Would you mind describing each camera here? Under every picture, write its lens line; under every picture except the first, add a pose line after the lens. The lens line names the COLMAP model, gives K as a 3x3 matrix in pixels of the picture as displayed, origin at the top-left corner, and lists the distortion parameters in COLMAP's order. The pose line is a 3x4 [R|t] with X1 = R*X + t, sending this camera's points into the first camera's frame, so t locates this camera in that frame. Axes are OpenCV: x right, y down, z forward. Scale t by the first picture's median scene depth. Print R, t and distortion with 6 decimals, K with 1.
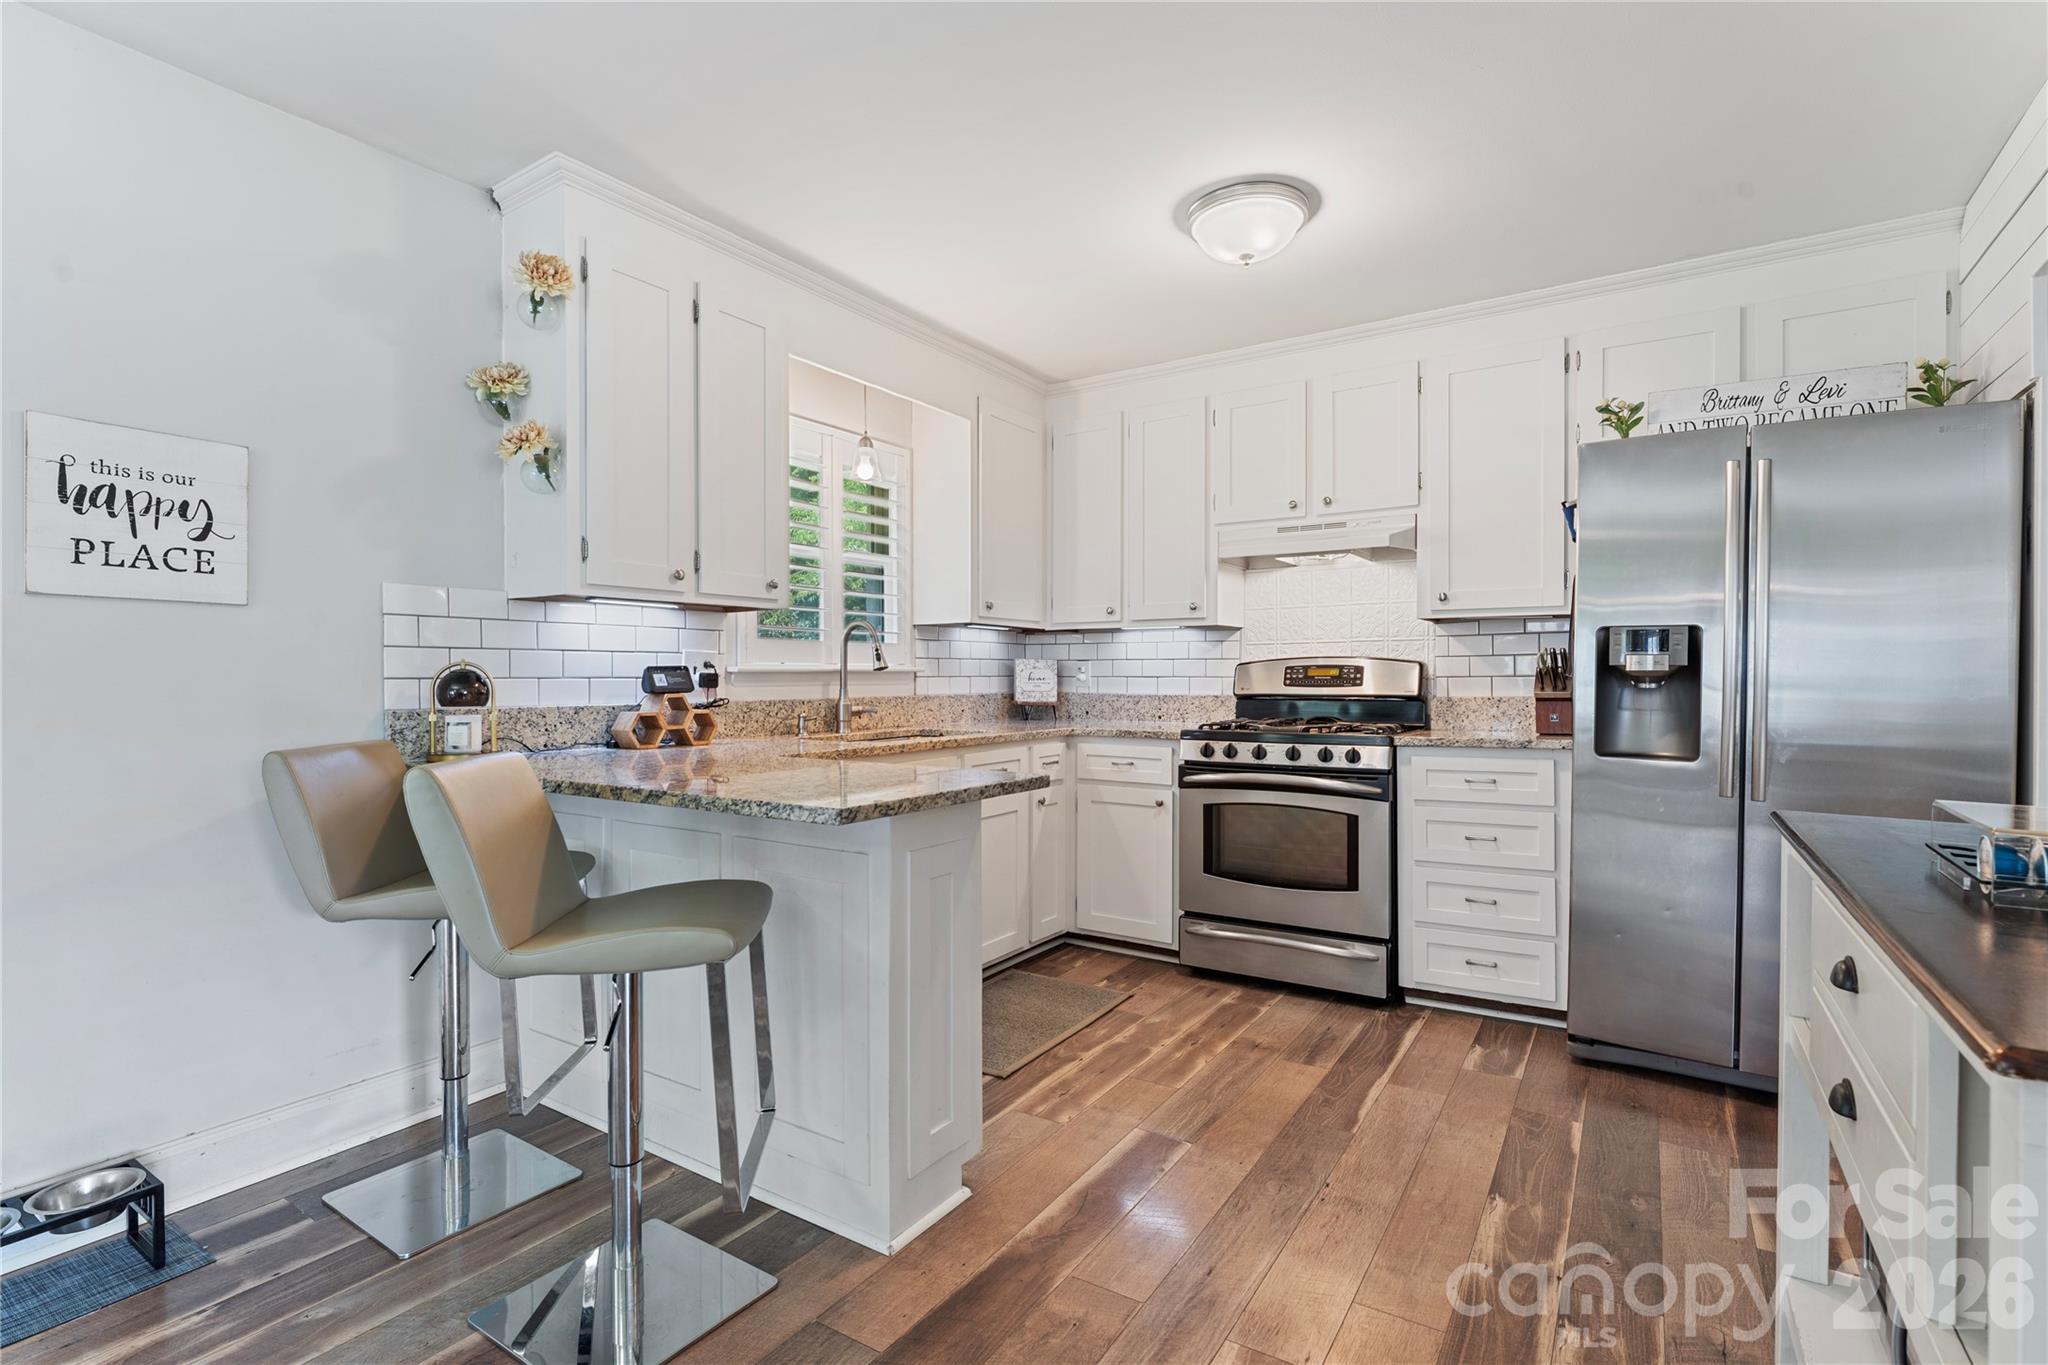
lens RADIAL K [[957.9, 0, 1024.0], [0, 957.9, 682.5], [0, 0, 1]] dist [0.001802, 0.000136]
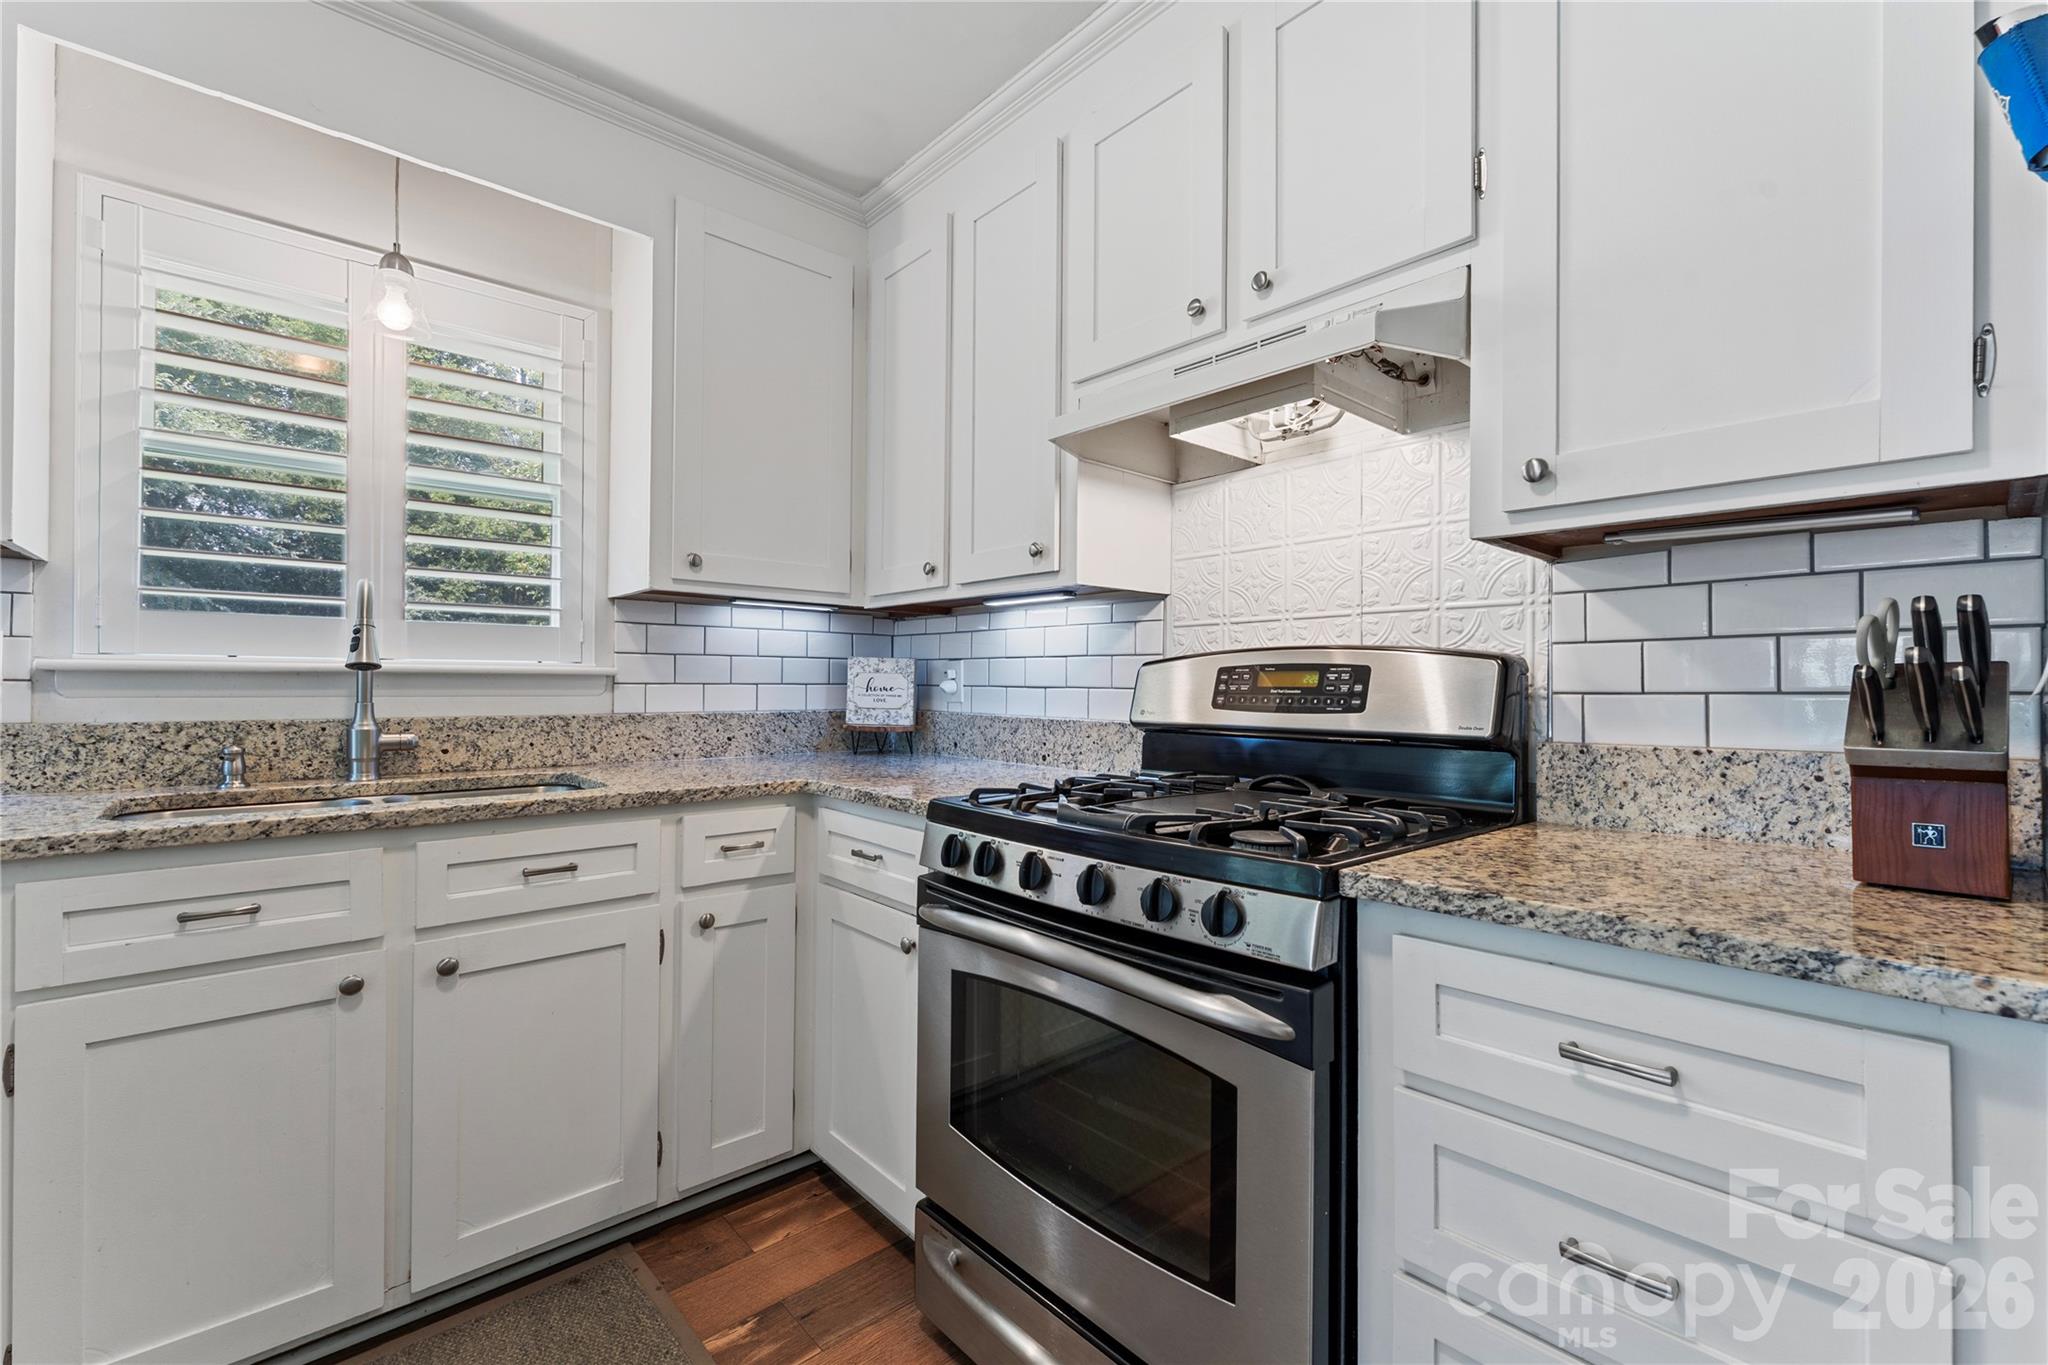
lens RADIAL K [[862.7, 0, 1024.0], [0, 862.7, 682.5], [0, 0, 1]] dist [-0.001548, 0.000188]
pose [[0.965708, 0.007679, -0.259515, 0.302247], [-0.010488, 0.999900, -0.009442, -0.004241], [0.259417, 0.011841, 0.965693, 0.575273]]
